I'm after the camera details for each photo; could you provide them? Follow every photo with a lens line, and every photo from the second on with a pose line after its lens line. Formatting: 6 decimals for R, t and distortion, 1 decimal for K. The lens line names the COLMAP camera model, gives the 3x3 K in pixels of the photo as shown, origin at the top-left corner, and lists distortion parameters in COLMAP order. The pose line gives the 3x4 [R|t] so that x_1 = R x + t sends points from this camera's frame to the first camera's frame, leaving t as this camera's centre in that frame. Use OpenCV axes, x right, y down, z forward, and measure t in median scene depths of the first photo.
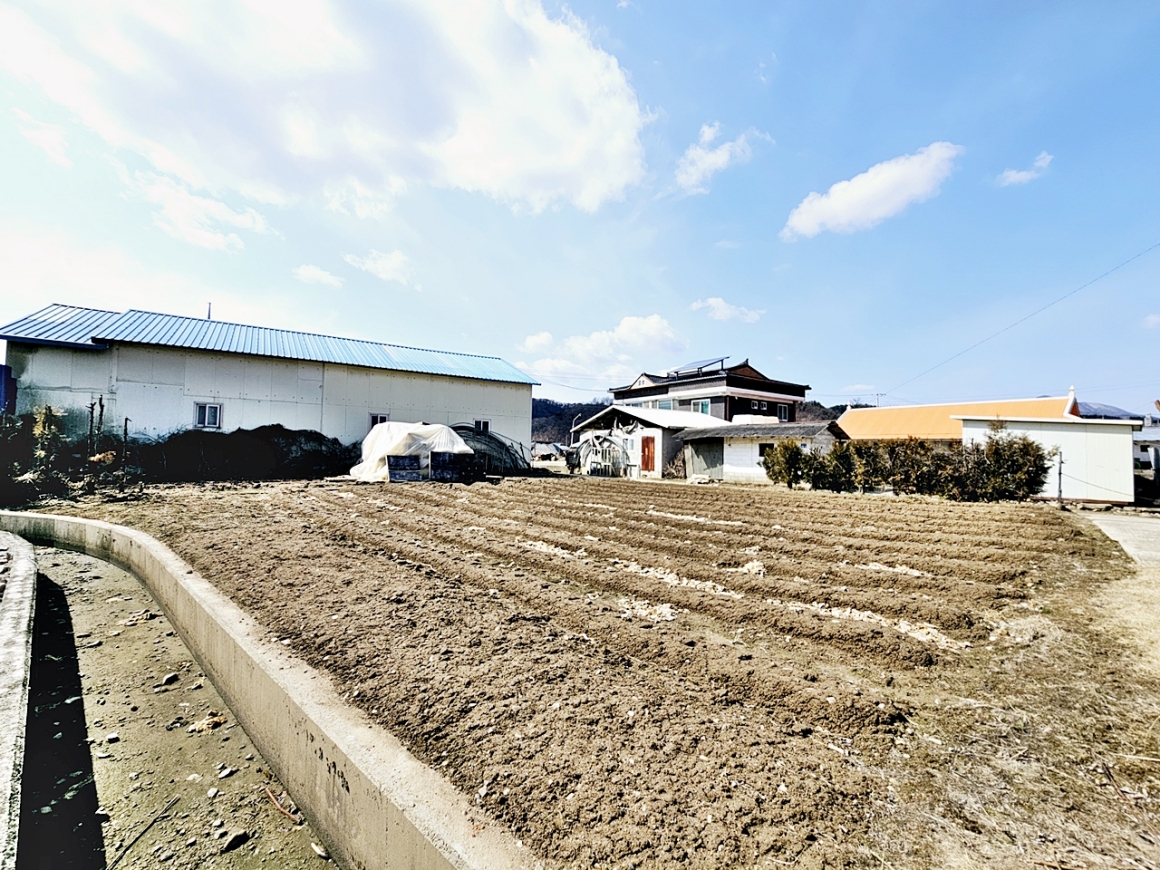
lens RADIAL K [[475.6, 0, 581.7], [0, 475.6, 427.0], [0, 0, 1]] dist [-0.000425, 0.000879]
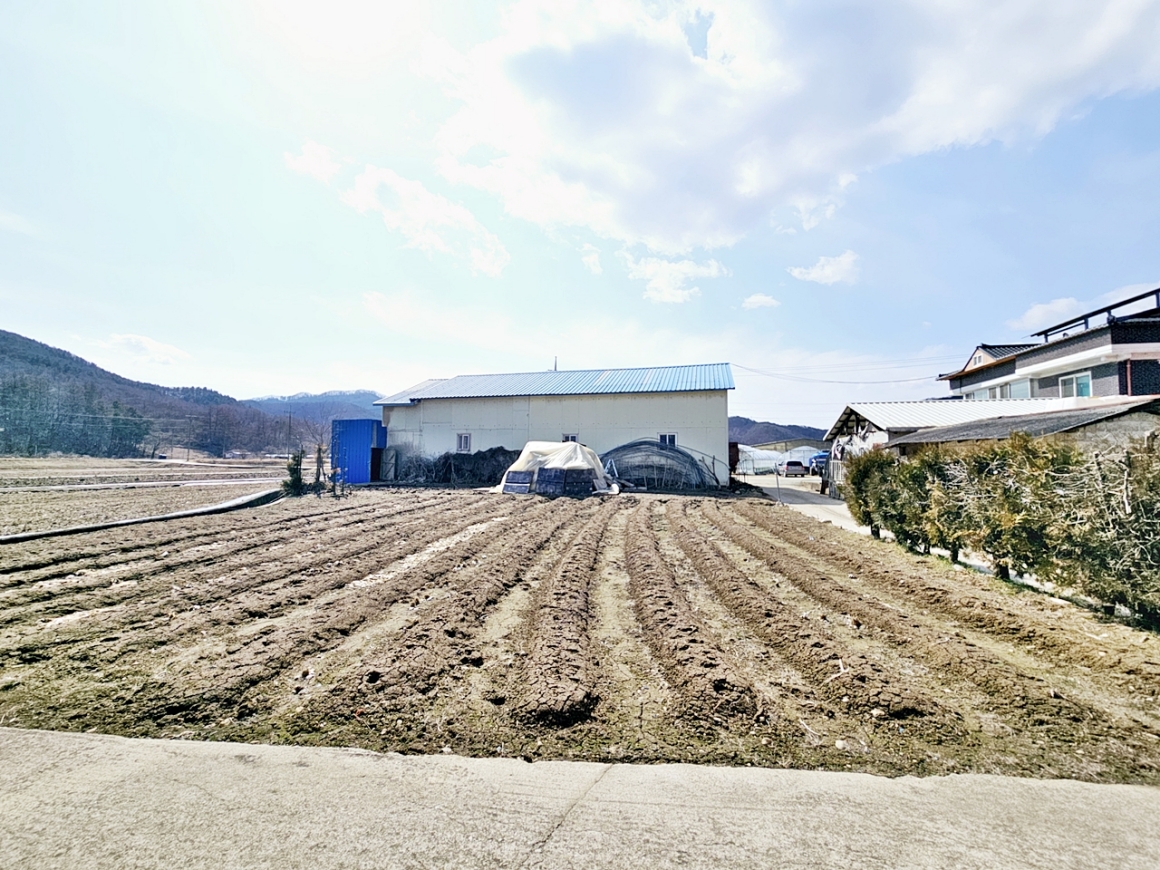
lens RADIAL K [[475.6, 0, 580.8], [0, 475.6, 433.3], [0, 0, 1]] dist [-0.000425, 0.000879]
pose [[0.651604, -0.053992, -0.756635, 0.534543], [0.043674, 0.998479, -0.033638, 0.012411], [0.757301, -0.011126, 0.652971, 0.324143]]
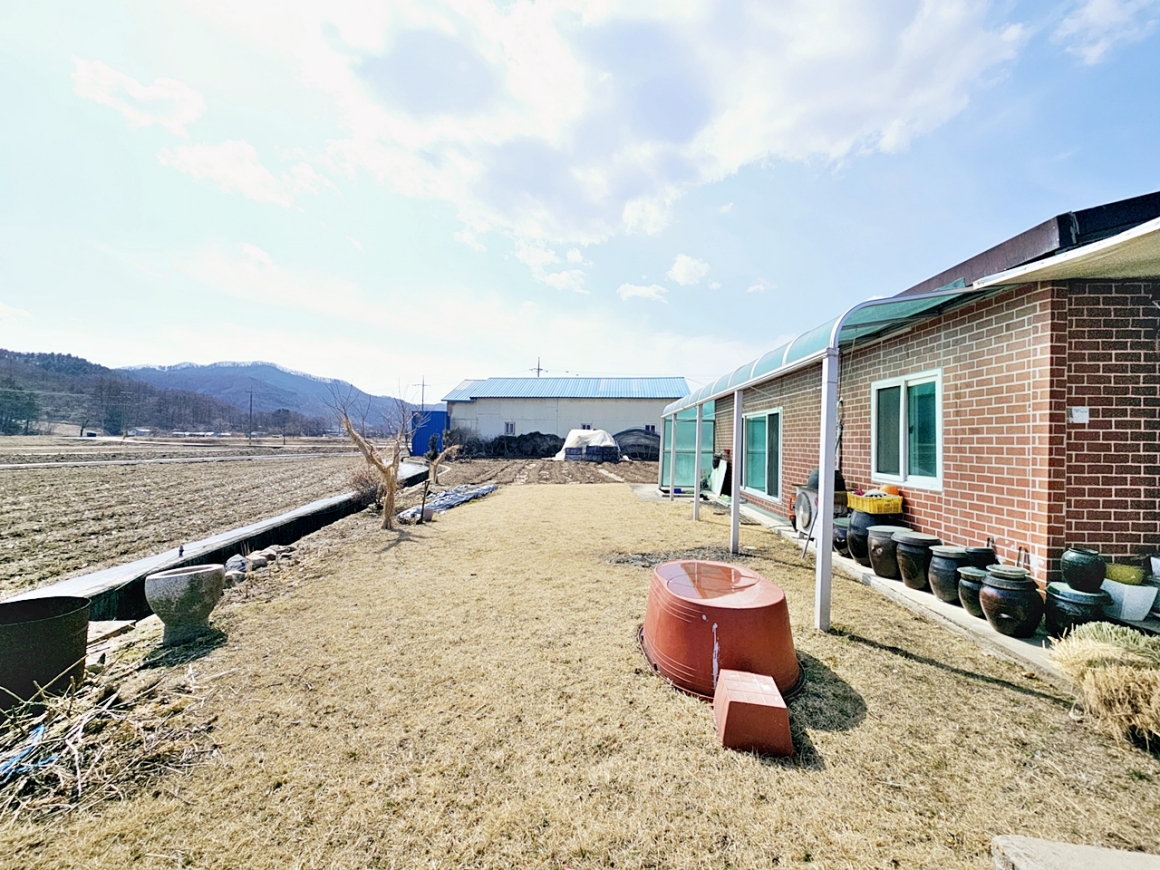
lens RADIAL K [[475.6, 0, 577.7], [0, 475.6, 439.5], [0, 0, 1]] dist [-0.000425, 0.000879]
pose [[0.765464, -0.007987, -0.643429, 0.778618], [0.033902, 0.999035, 0.027931, -0.022678], [0.642585, -0.043194, 0.764996, -0.404747]]
